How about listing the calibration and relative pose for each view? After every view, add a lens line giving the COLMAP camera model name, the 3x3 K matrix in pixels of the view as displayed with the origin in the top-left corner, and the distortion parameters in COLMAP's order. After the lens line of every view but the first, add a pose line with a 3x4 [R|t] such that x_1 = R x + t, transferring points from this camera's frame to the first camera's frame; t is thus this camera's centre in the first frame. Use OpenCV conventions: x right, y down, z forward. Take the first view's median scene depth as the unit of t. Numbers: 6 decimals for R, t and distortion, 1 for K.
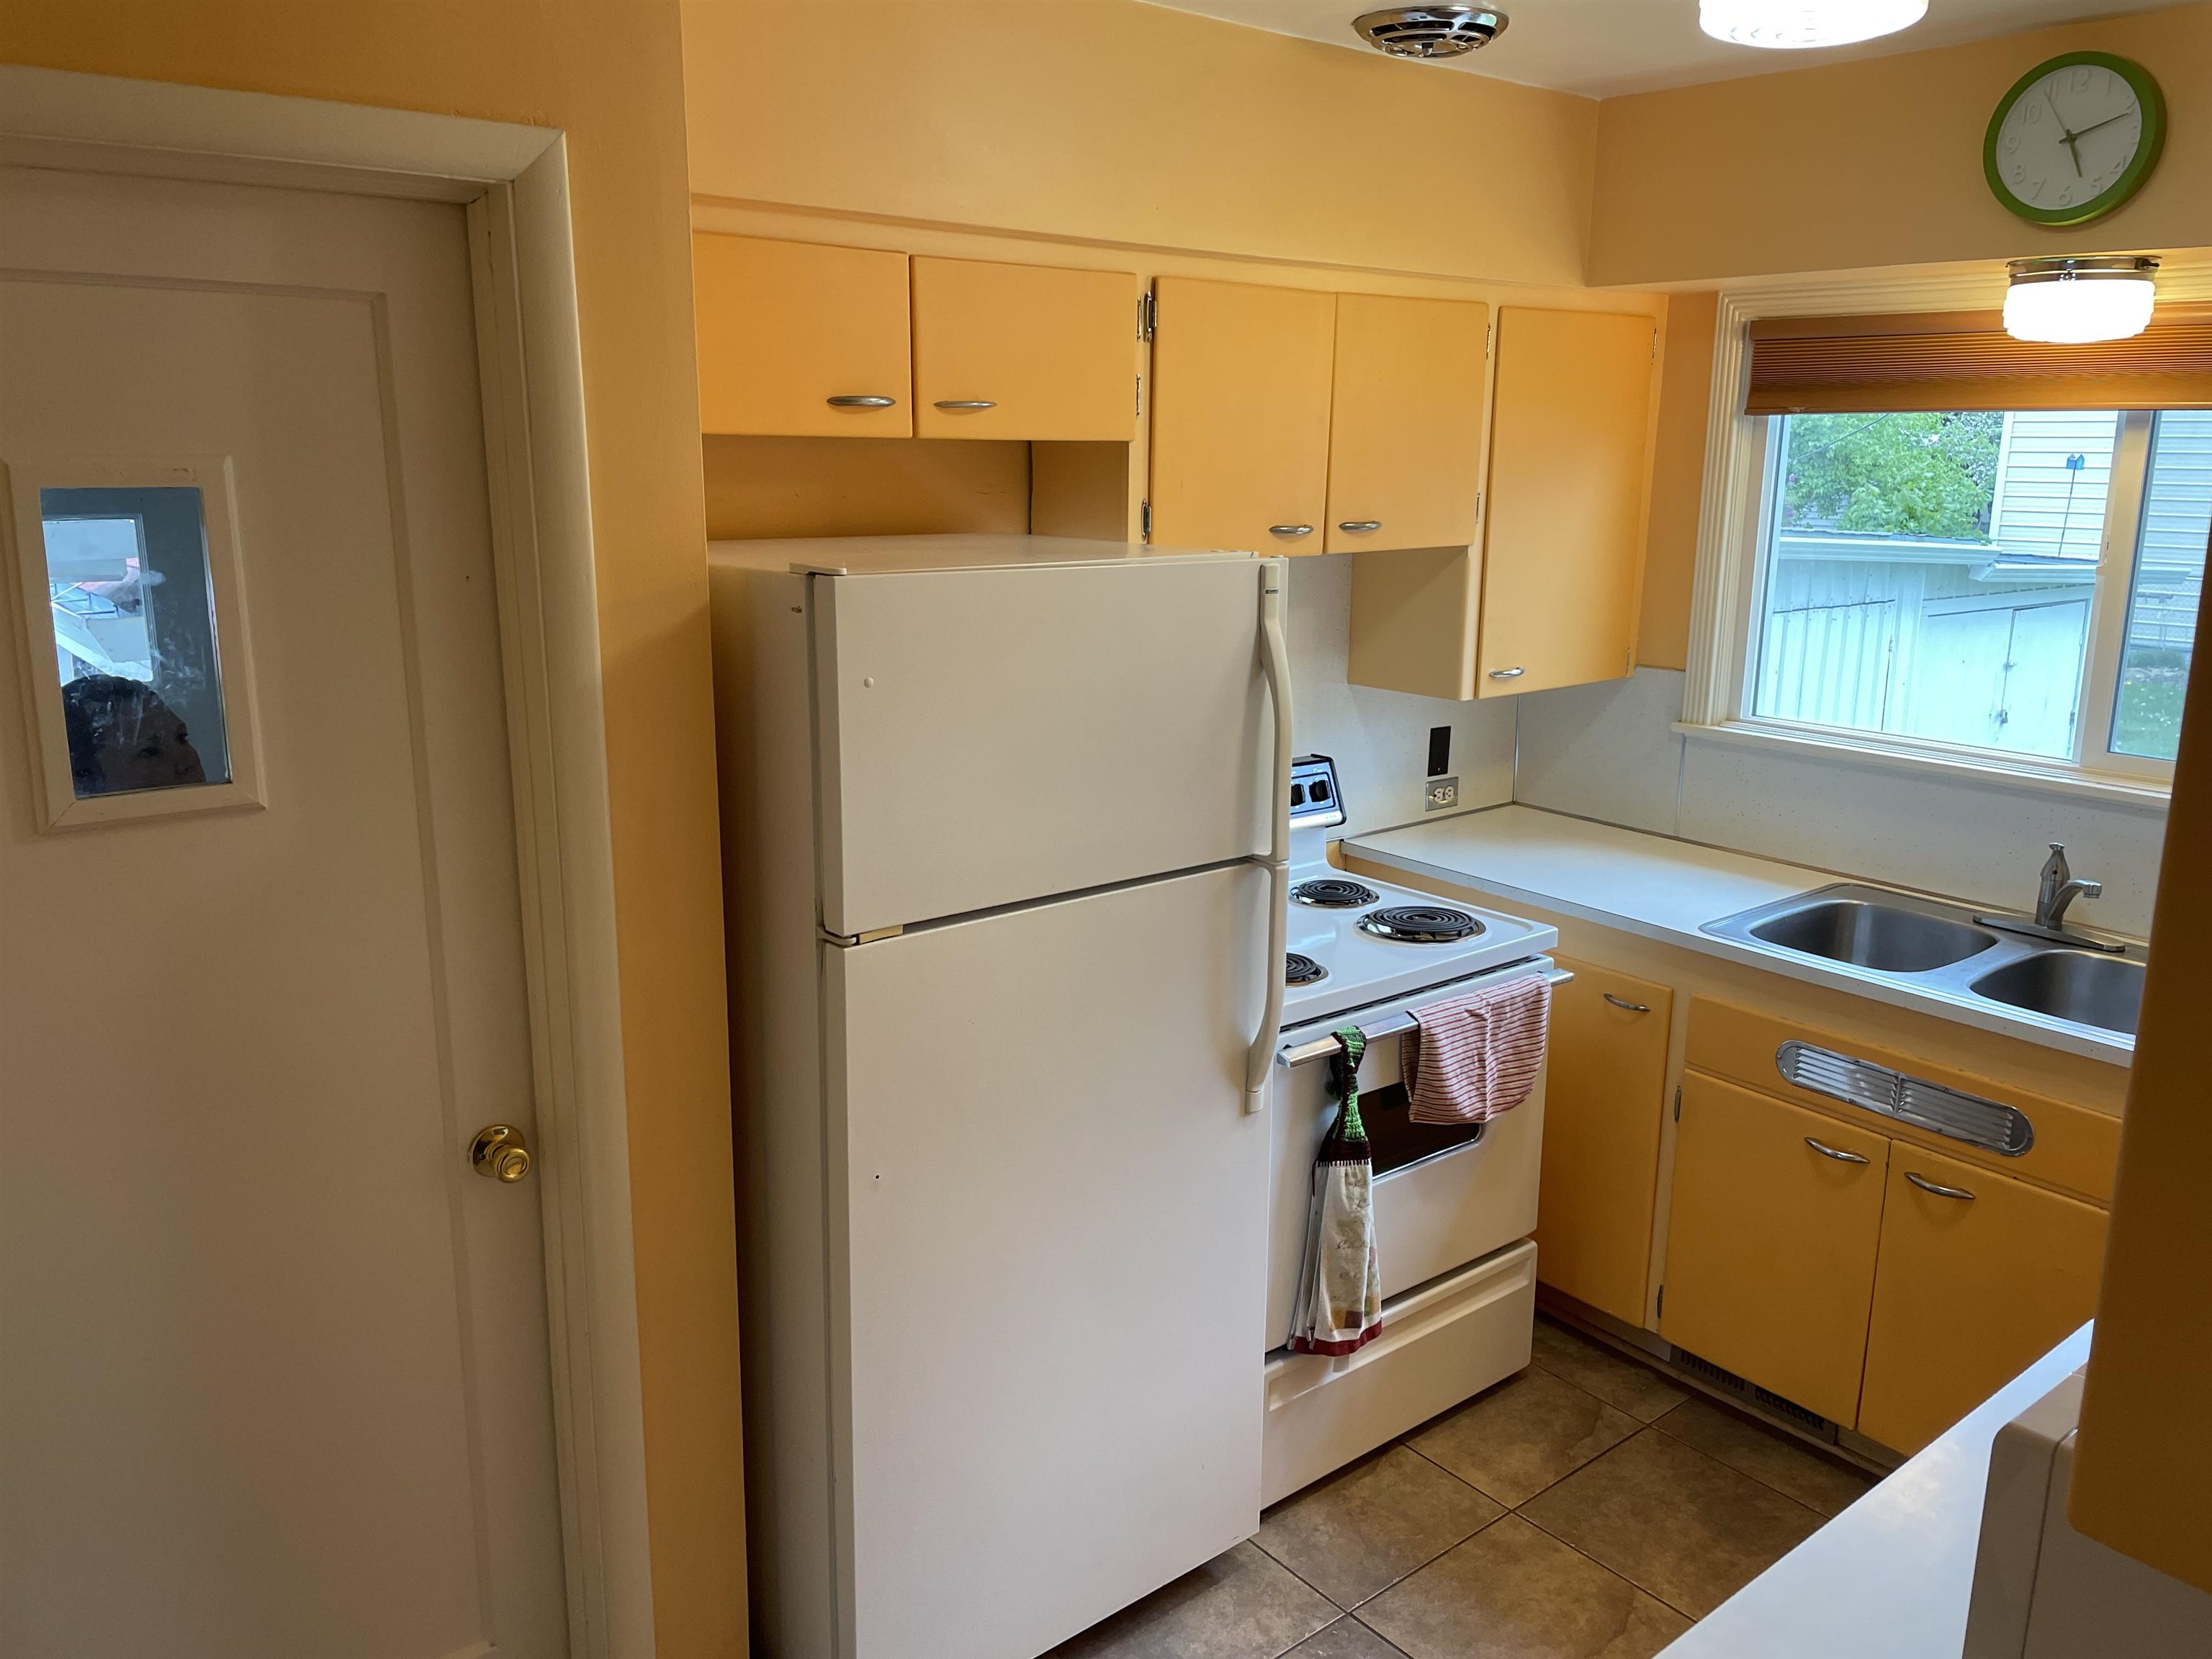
lens RADIAL K [[1670.0, 0, 1113.7], [0, 1670.0, 822.2], [0, 0, 1]] dist [0.092322, -0.112096]
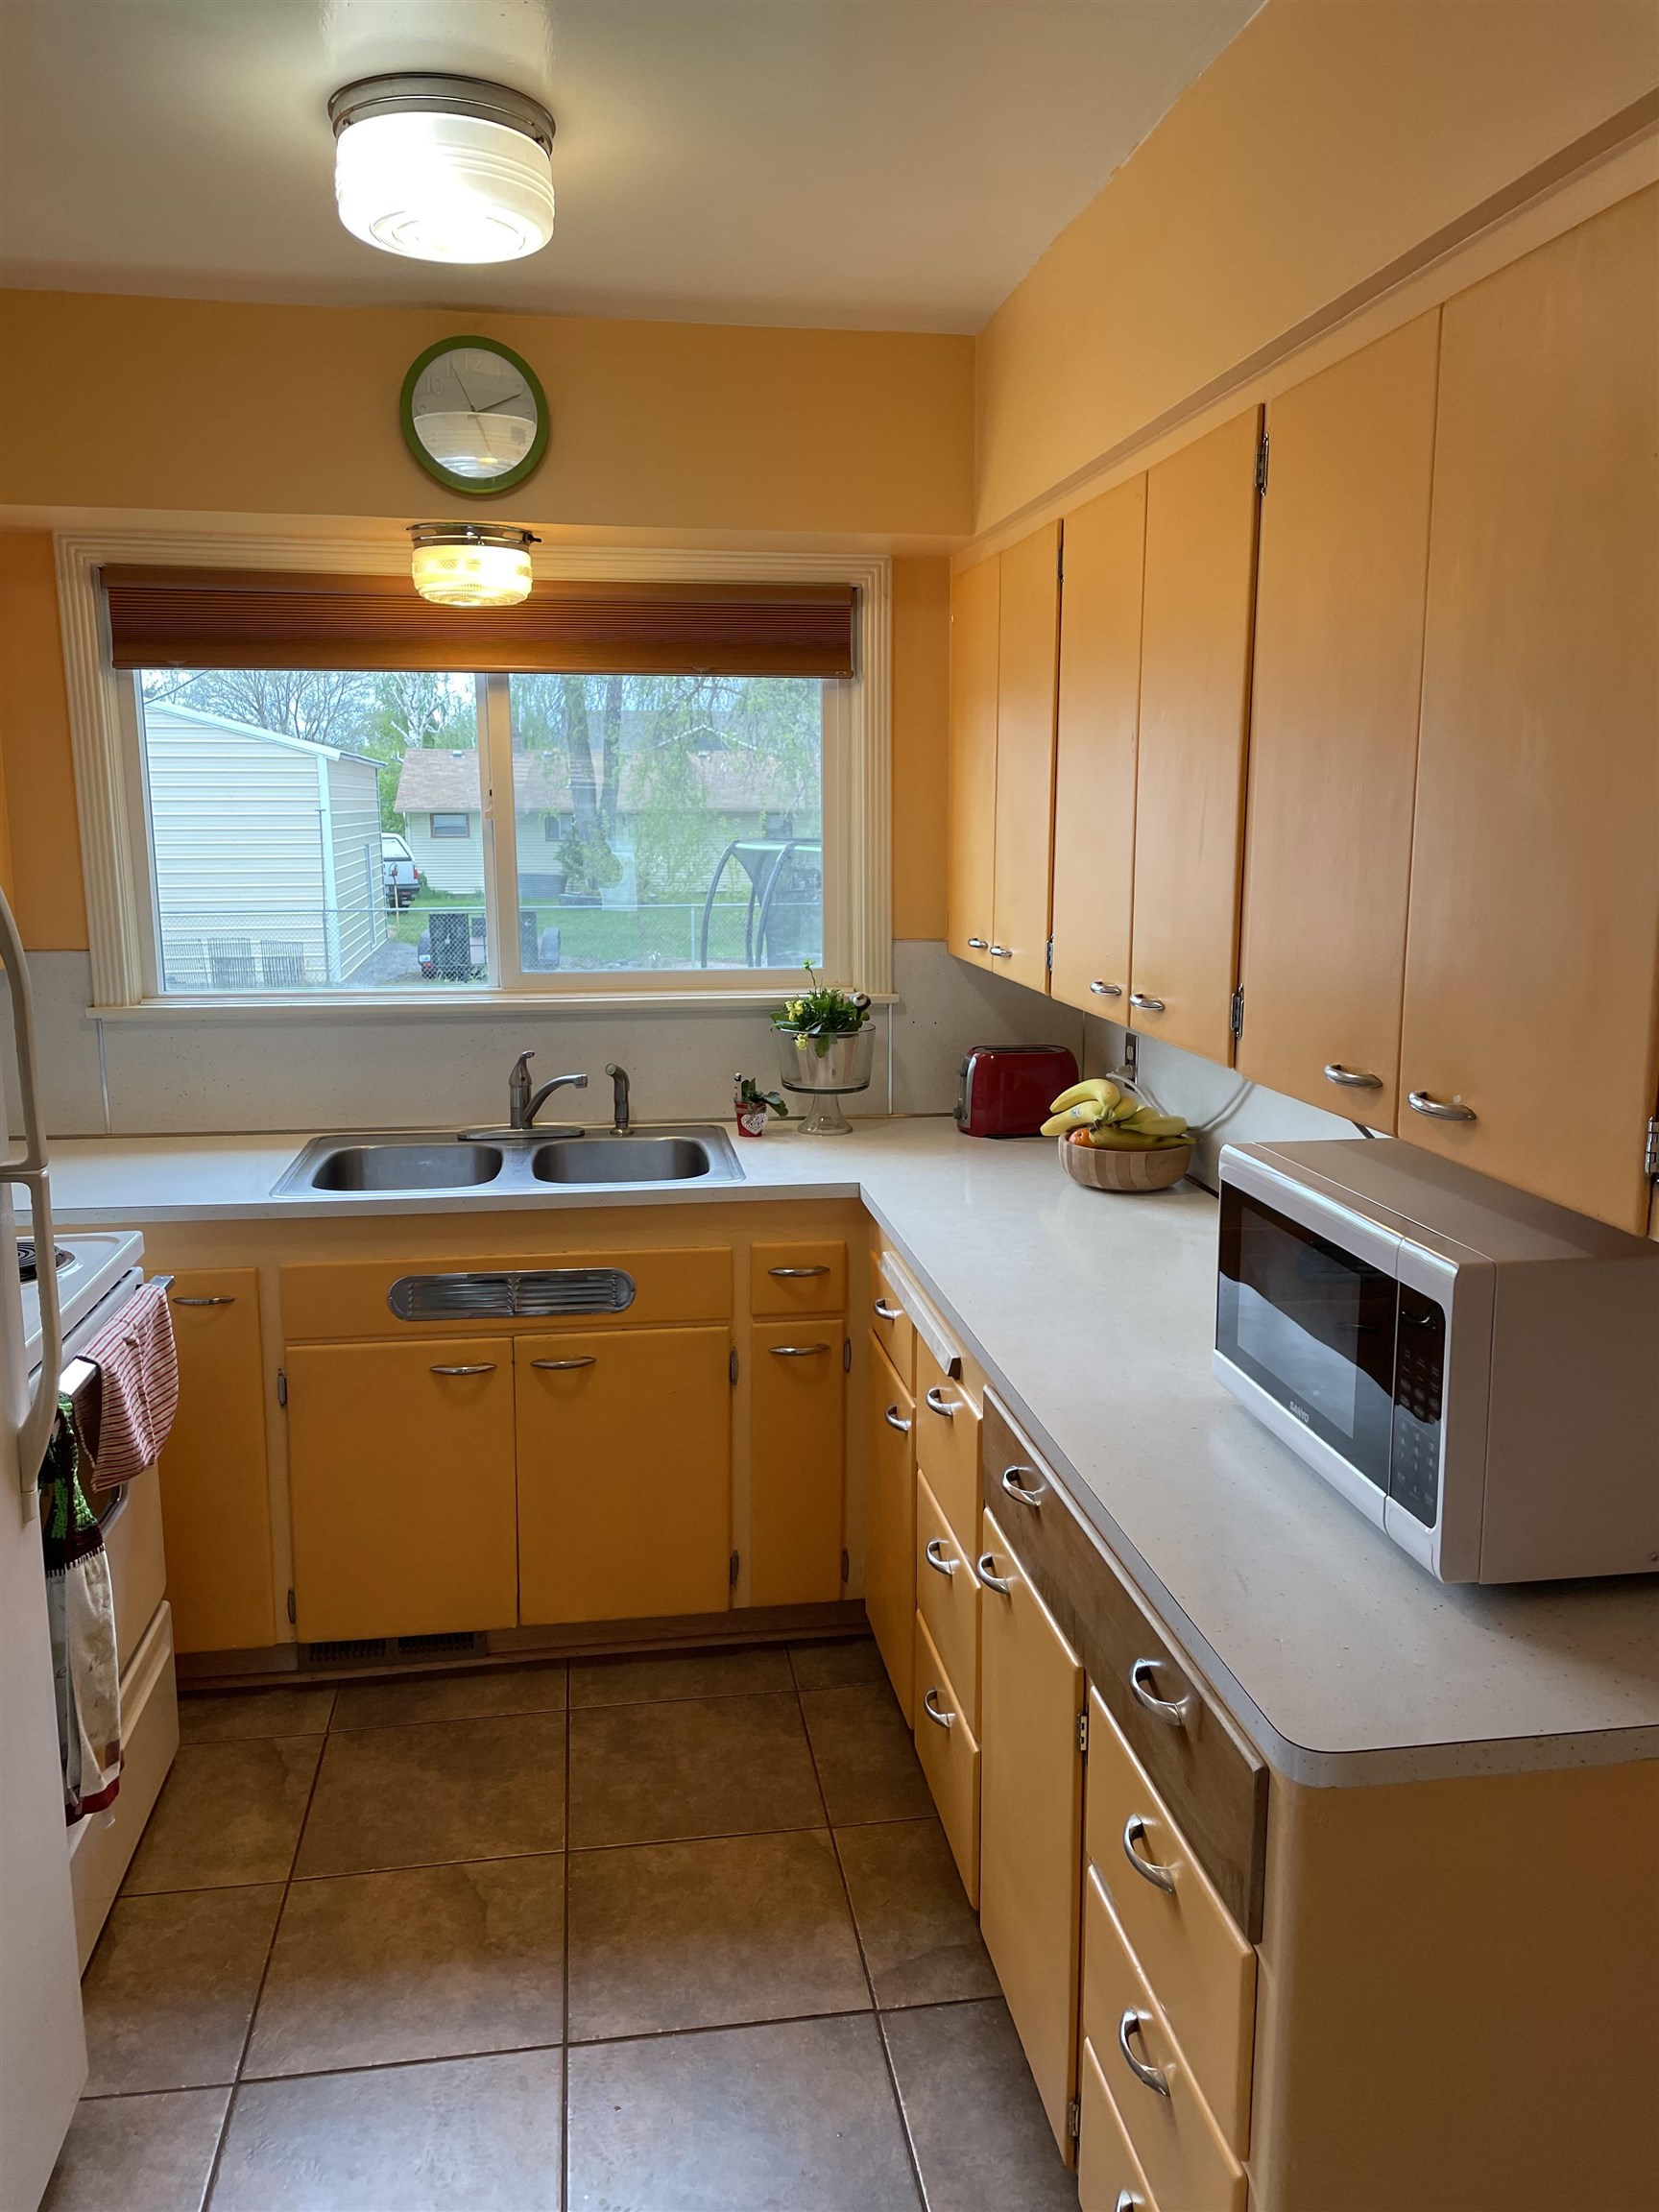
lens RADIAL K [[1670.0, 0, 836.4], [0, 1670.0, 1100.0], [0, 0, 1]] dist [0.092322, -0.112096]
pose [[0.506405, -0.160906, 0.847150, -0.295130], [0.202544, 0.977145, 0.064522, 0.013967], [-0.838170, 0.138911, 0.527422, 0.243653]]
